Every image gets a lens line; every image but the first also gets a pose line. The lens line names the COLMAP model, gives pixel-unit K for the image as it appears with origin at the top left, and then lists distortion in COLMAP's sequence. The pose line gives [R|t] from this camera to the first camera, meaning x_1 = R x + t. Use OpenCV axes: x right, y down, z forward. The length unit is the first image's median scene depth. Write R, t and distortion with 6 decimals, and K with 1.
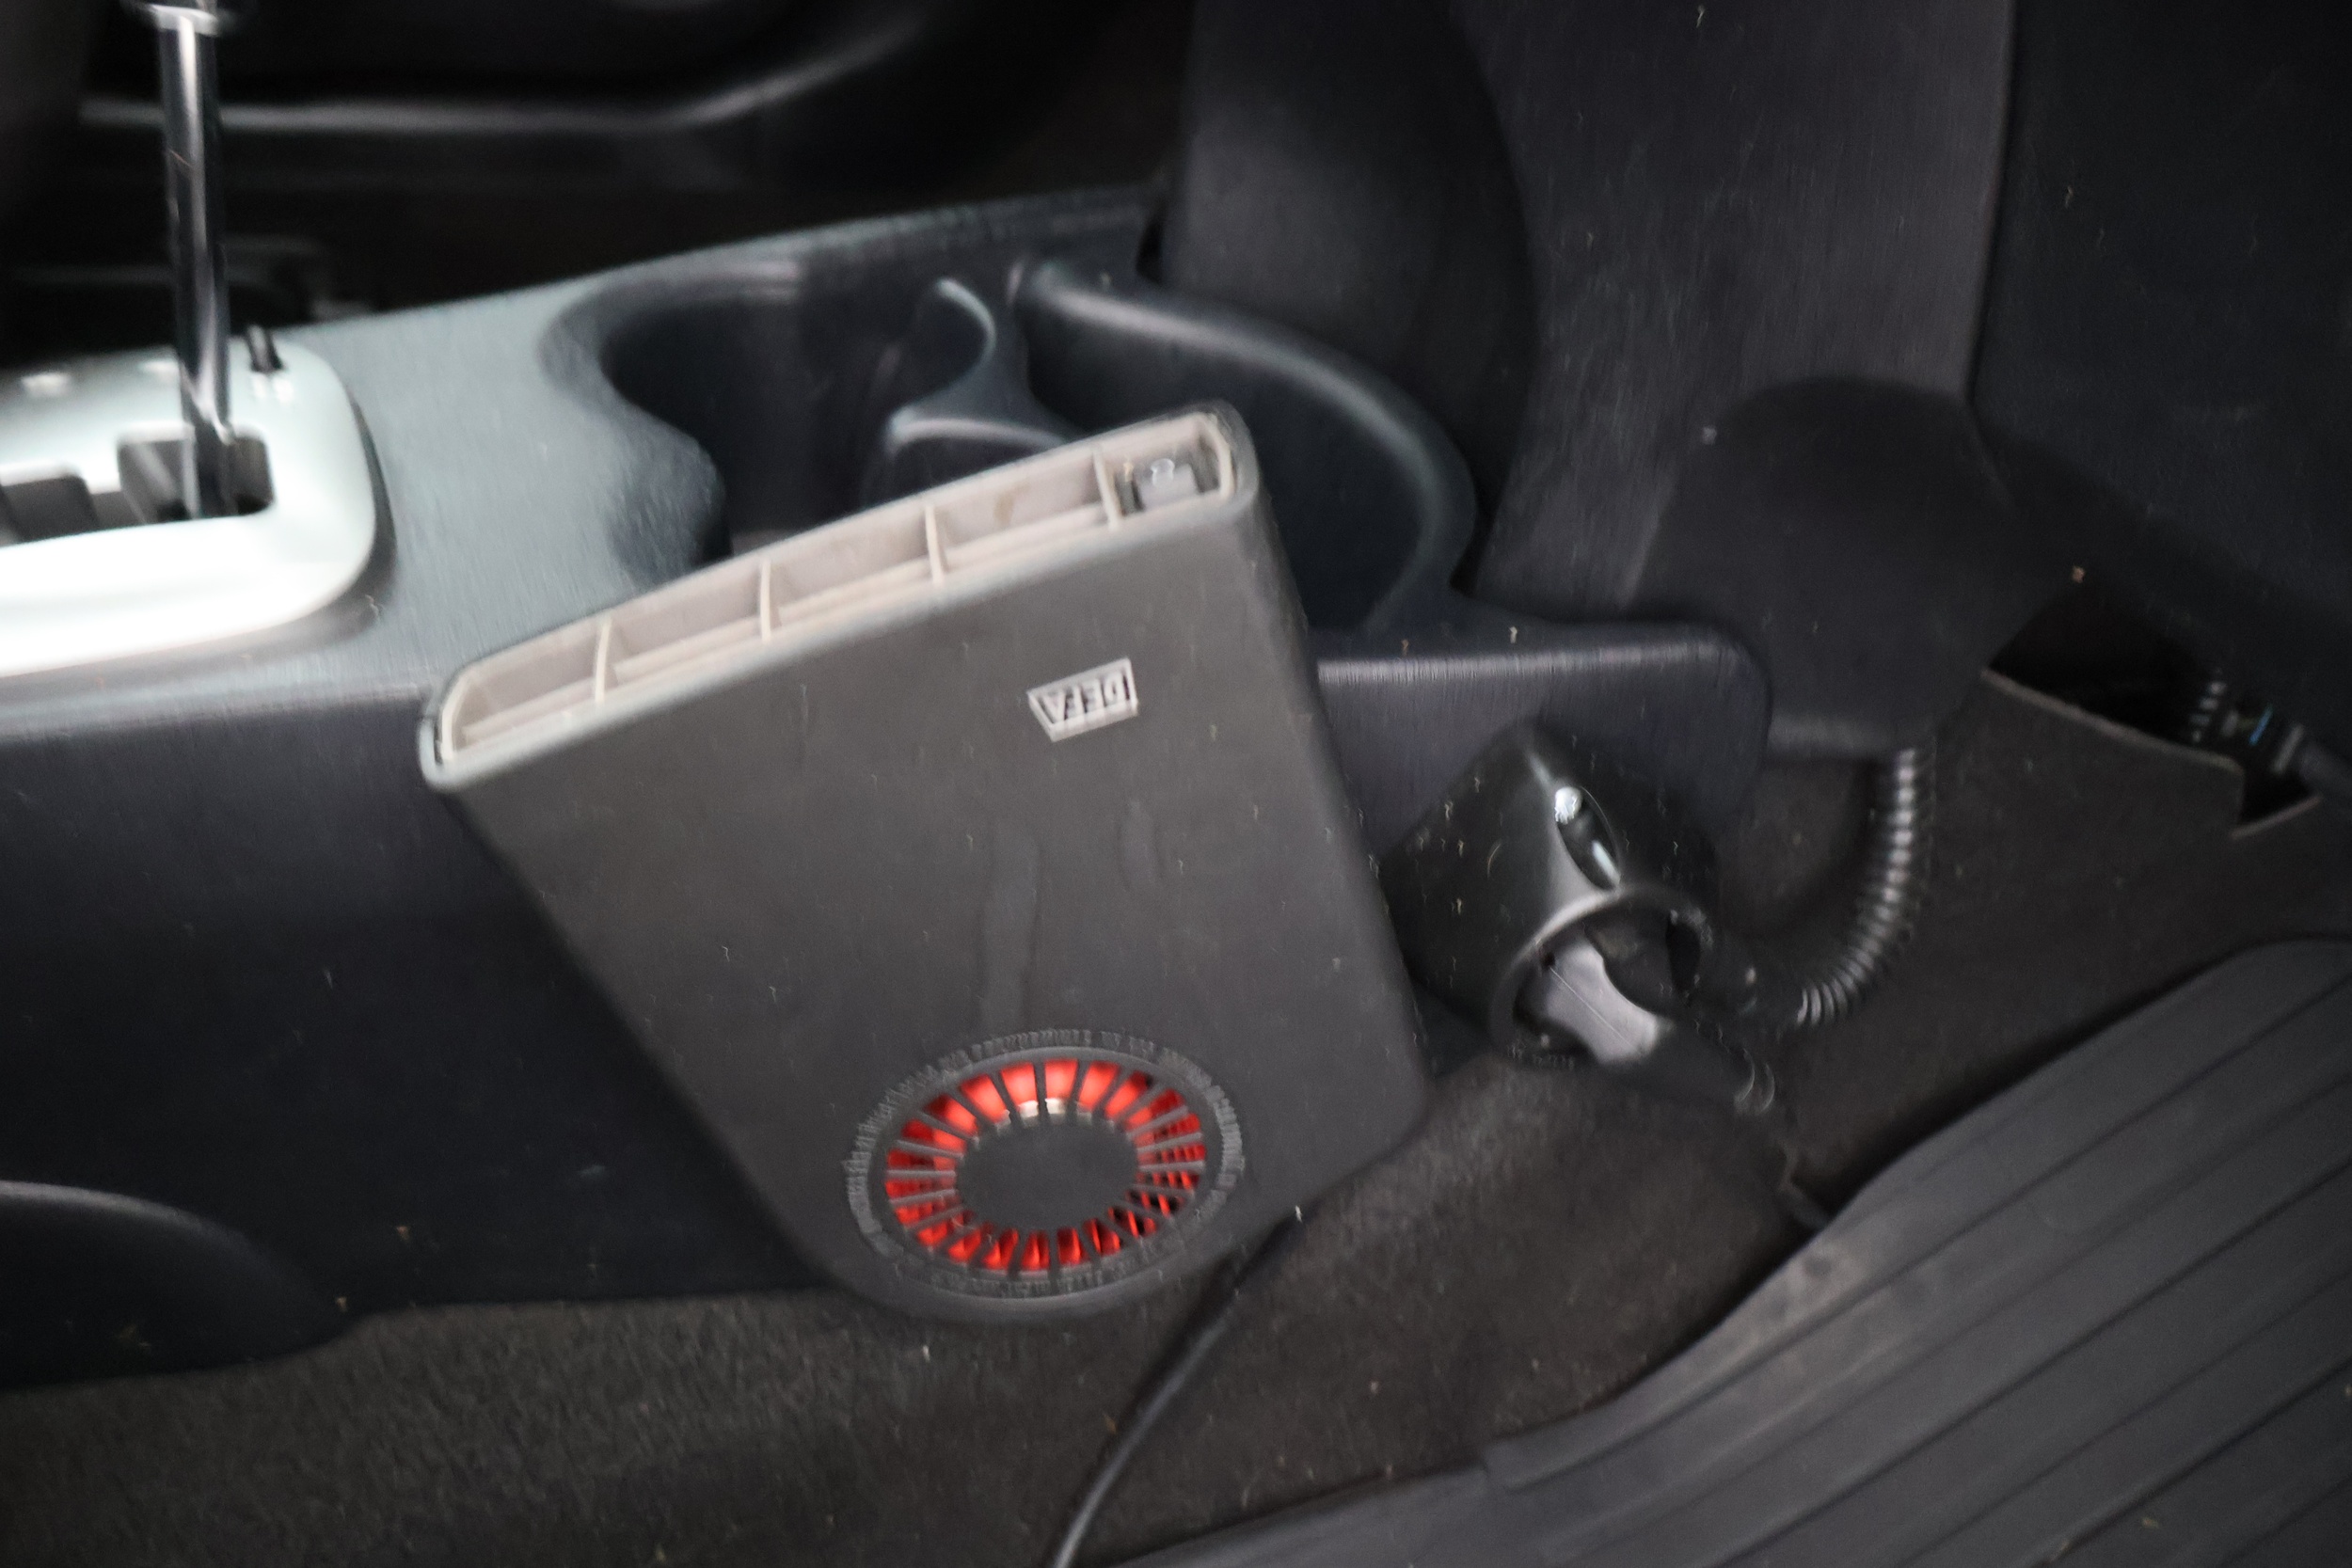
lens RADIAL K [[1937.1, 0, 1177.9], [0, 1937.1, 782.3], [0, 0, 1]] dist [0.012913, -0.017897]
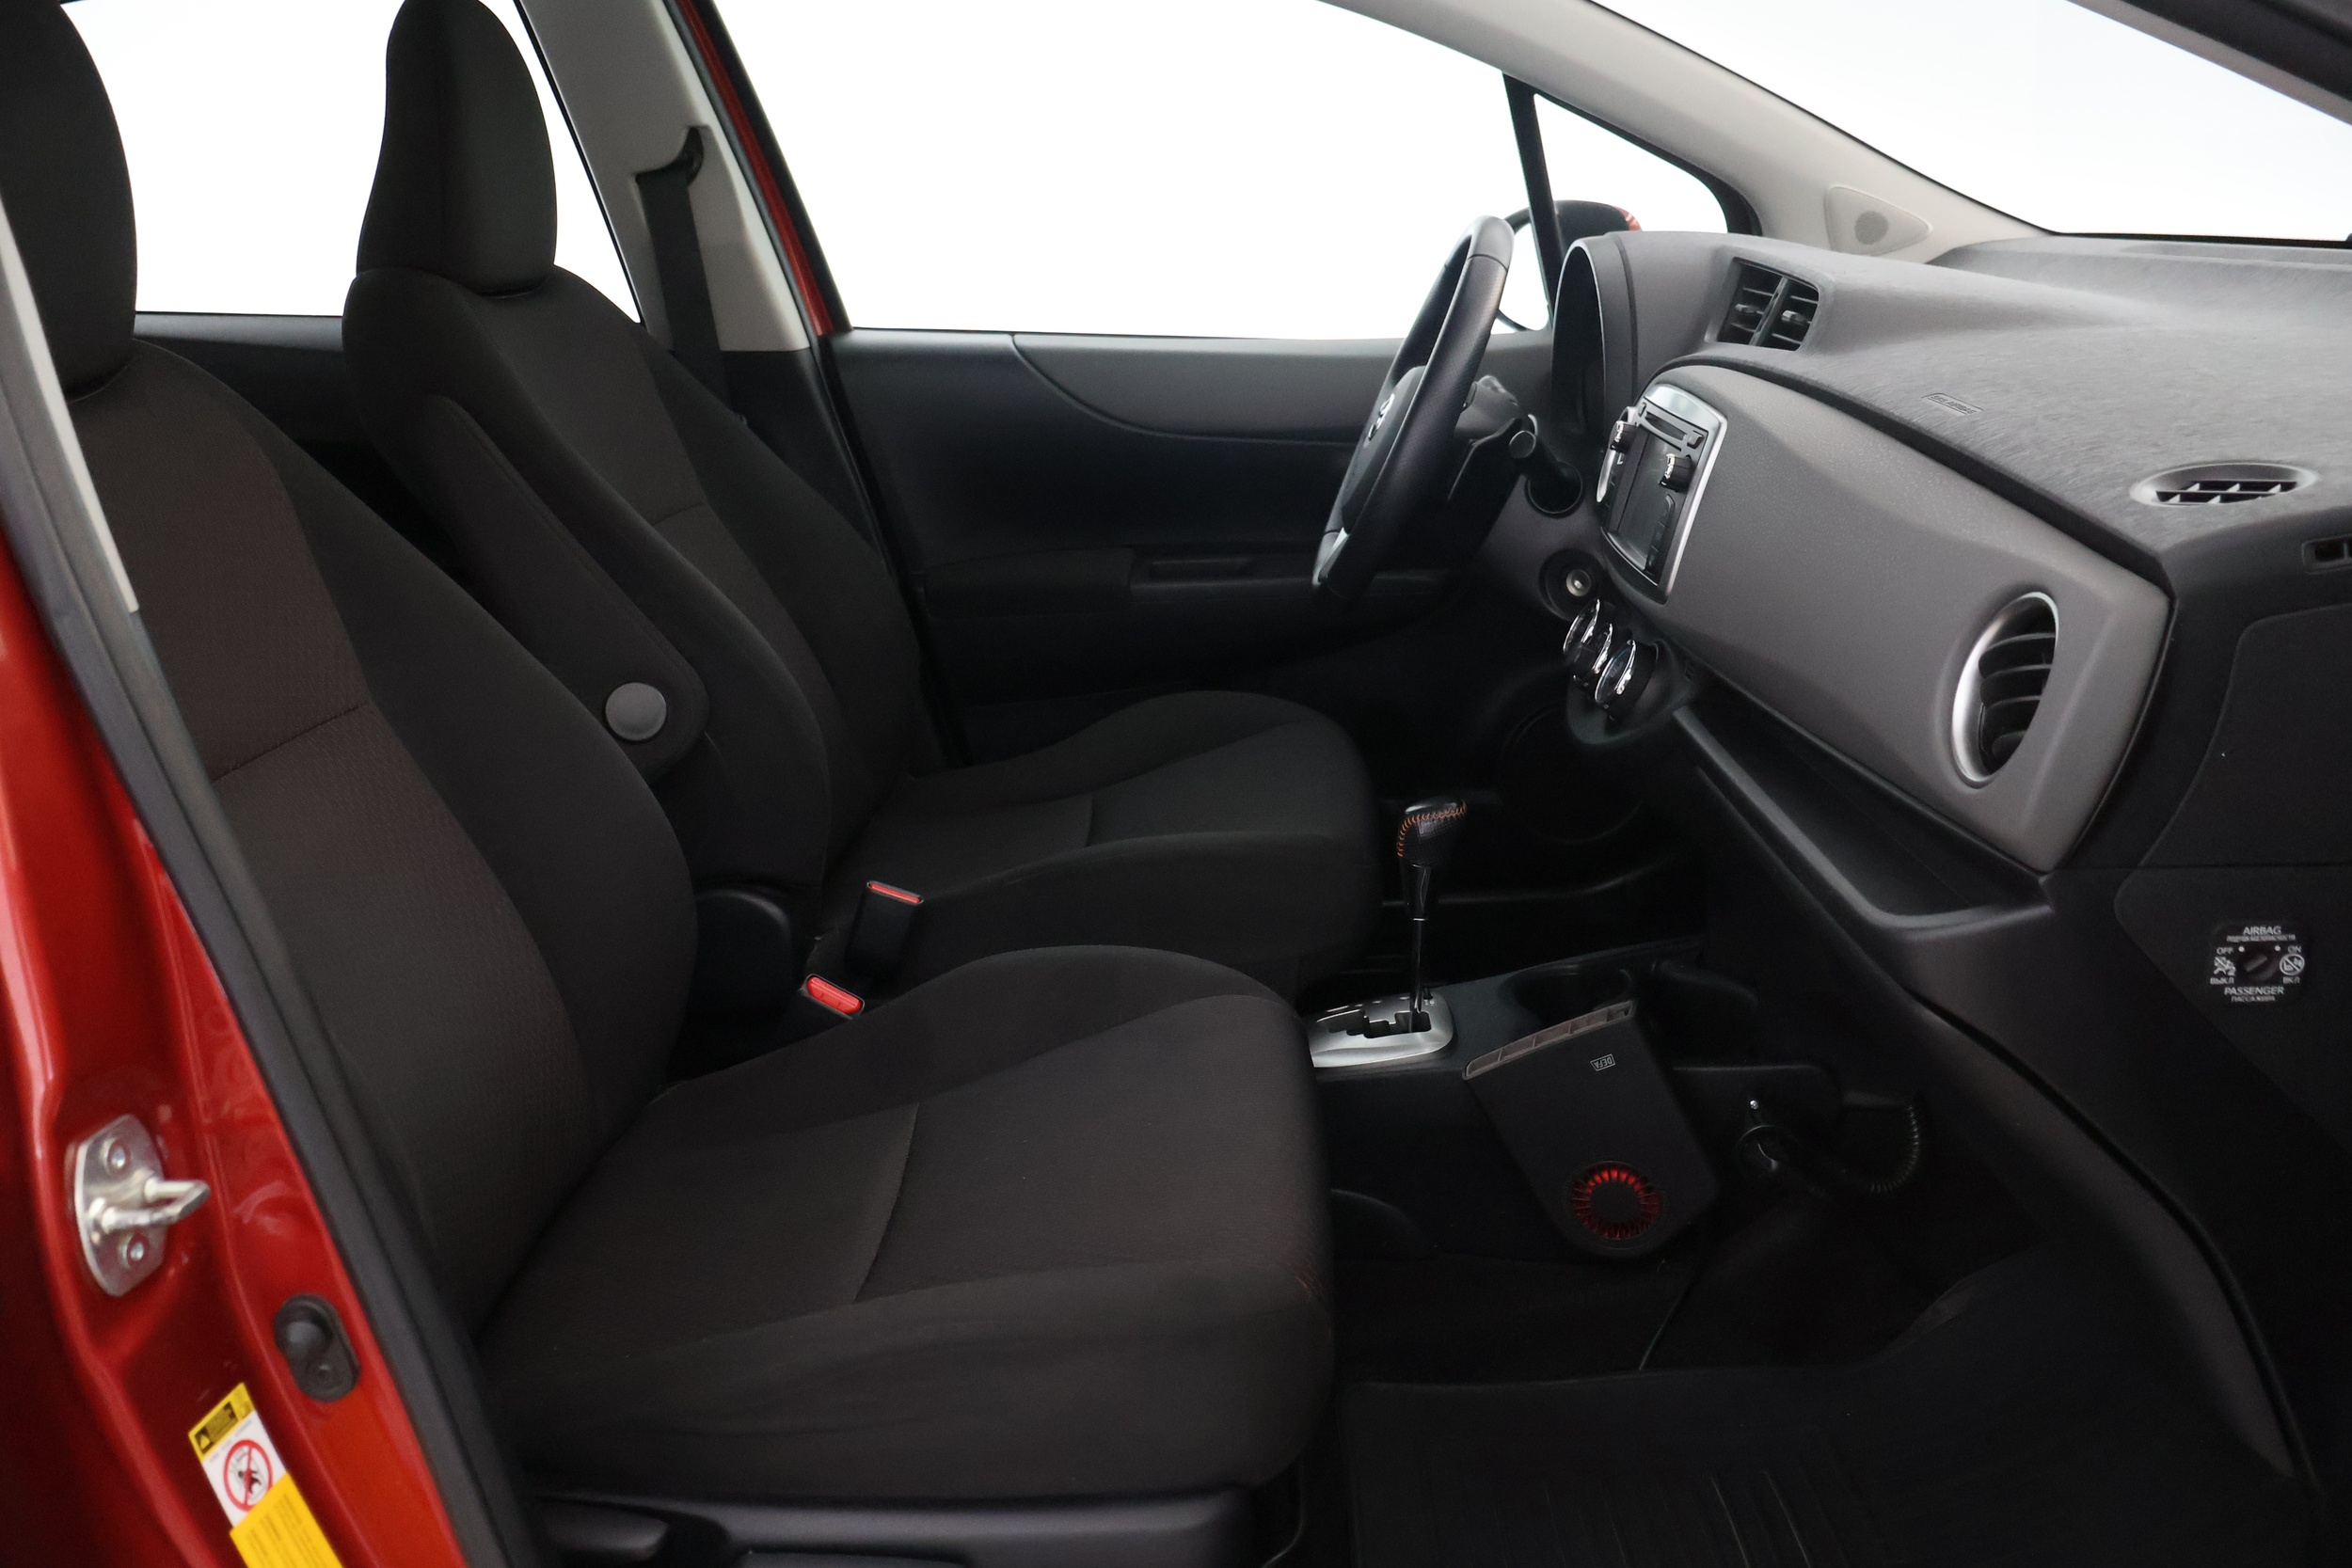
lens RADIAL K [[1937.1, 0, 1177.1], [0, 1937.1, 784.8], [0, 0, 1]] dist [0.012913, -0.017897]
pose [[0.877185, -0.077706, -0.473823, 1.070264], [-0.085534, 0.945745, -0.313449, 0.711889], [0.472473, 0.315480, 0.822947, -2.844522]]
